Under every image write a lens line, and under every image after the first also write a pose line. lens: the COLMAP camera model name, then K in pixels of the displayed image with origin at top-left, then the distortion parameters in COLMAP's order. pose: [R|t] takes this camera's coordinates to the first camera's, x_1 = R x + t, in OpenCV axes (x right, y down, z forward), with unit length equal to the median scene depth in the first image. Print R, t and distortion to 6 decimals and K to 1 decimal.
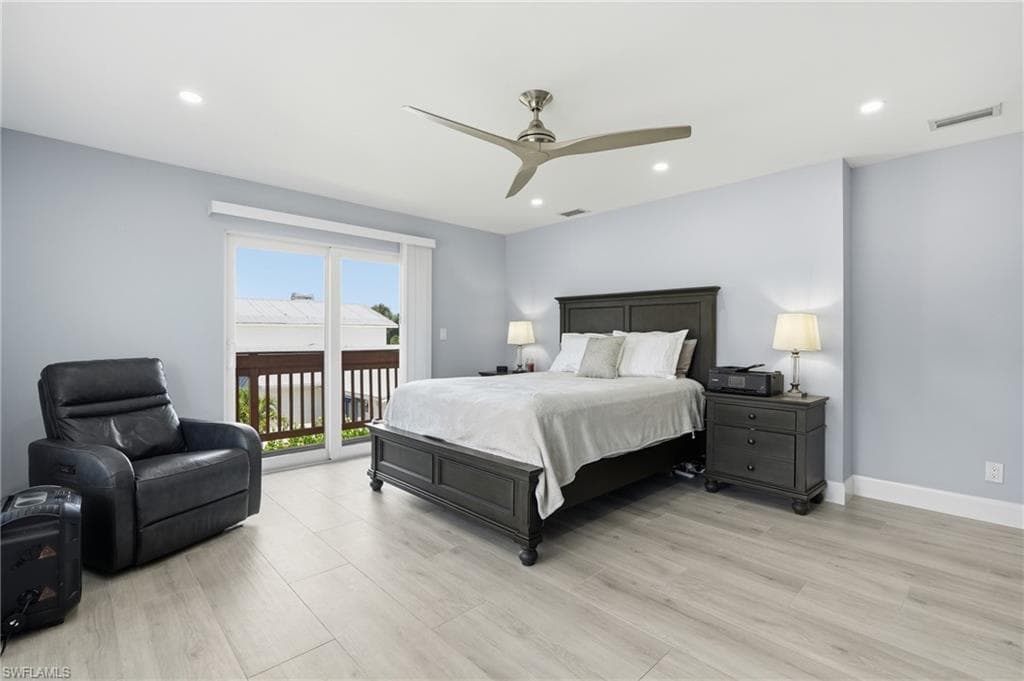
lens RADIAL K [[457.9, 0, 512.0], [0, 457.9, 340.5], [0, 0, 1]] dist [-0.001284, -0.000099]
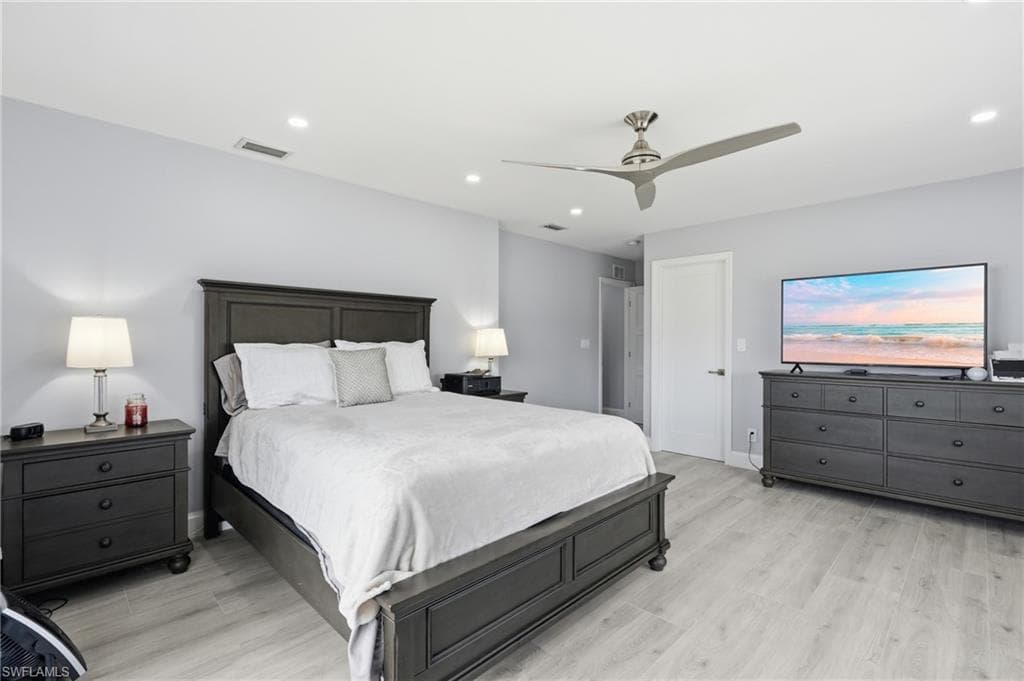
lens RADIAL K [[486.8, 0, 512.0], [0, 486.8, 340.5], [0, 0, 1]] dist [-0.001634, -0.000180]
pose [[-0.031929, 0.005237, 0.999476, -0.682394], [0.022942, 0.999727, -0.004506, -0.013589], [-0.999227, 0.022786, -0.032040, 0.887229]]
